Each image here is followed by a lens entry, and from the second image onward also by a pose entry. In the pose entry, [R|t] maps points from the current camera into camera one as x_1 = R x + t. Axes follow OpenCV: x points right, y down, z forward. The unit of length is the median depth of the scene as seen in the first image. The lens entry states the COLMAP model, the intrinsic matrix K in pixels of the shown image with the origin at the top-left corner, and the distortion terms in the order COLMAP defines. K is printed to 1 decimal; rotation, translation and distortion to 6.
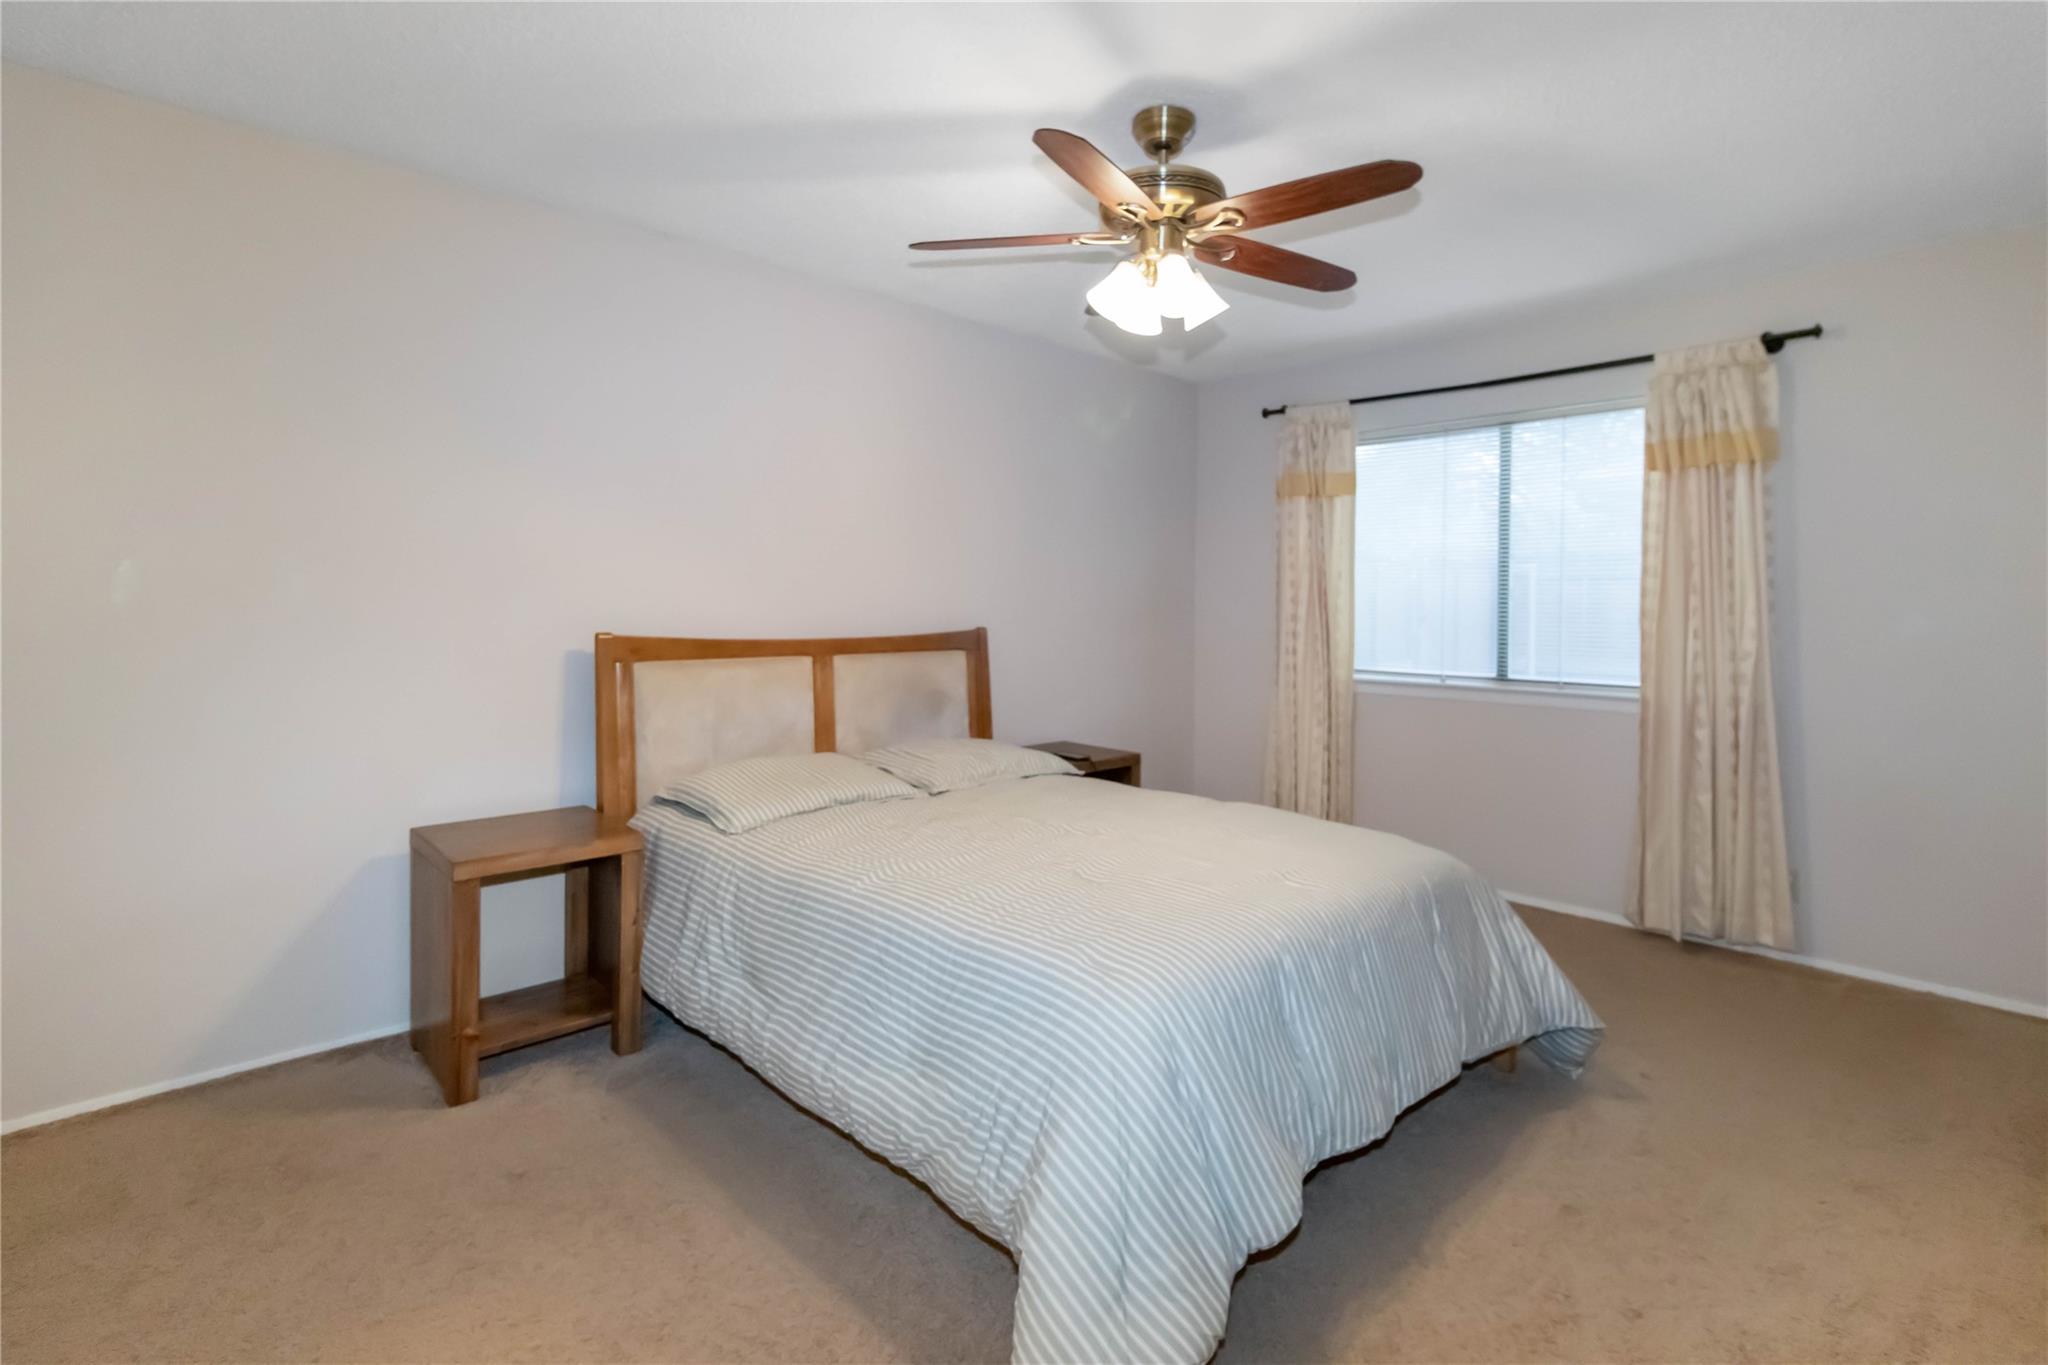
lens RADIAL K [[964.2, 0, 1034.3], [0, 964.2, 664.2], [0, 0, 1]] dist [-0.002828, -0.012022]
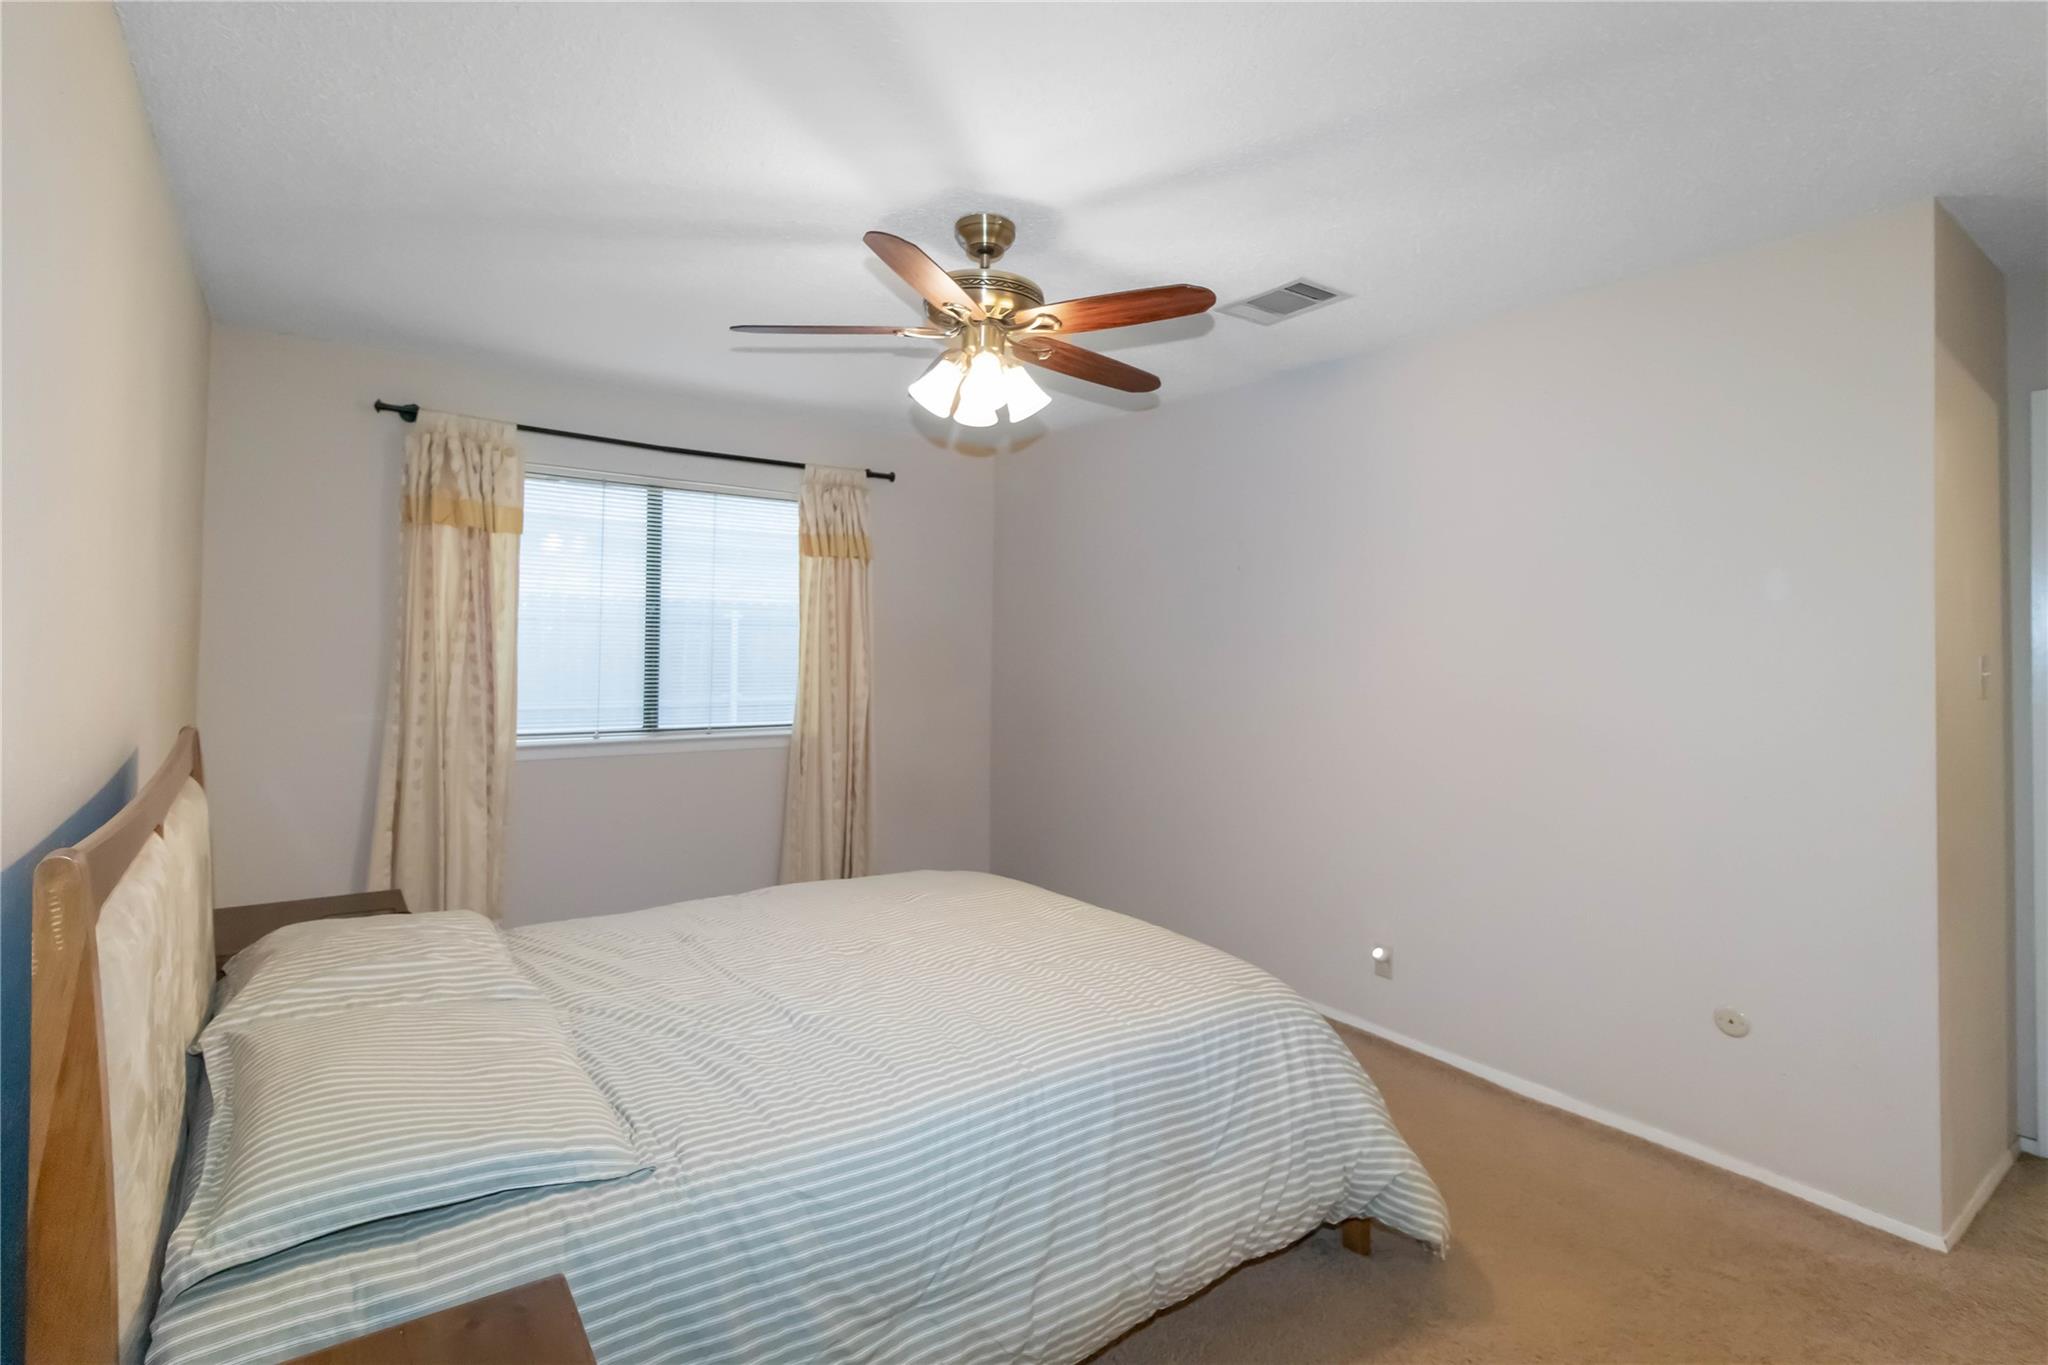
lens RADIAL K [[964.2, 0, 1034.3], [0, 964.2, 664.2], [0, 0, 1]] dist [-0.002828, -0.012022]
pose [[0.135041, -0.026811, 0.990477, -0.565765], [0.044283, 0.998798, 0.020999, -0.067994], [-0.989850, 0.041026, 0.136066, 0.515279]]
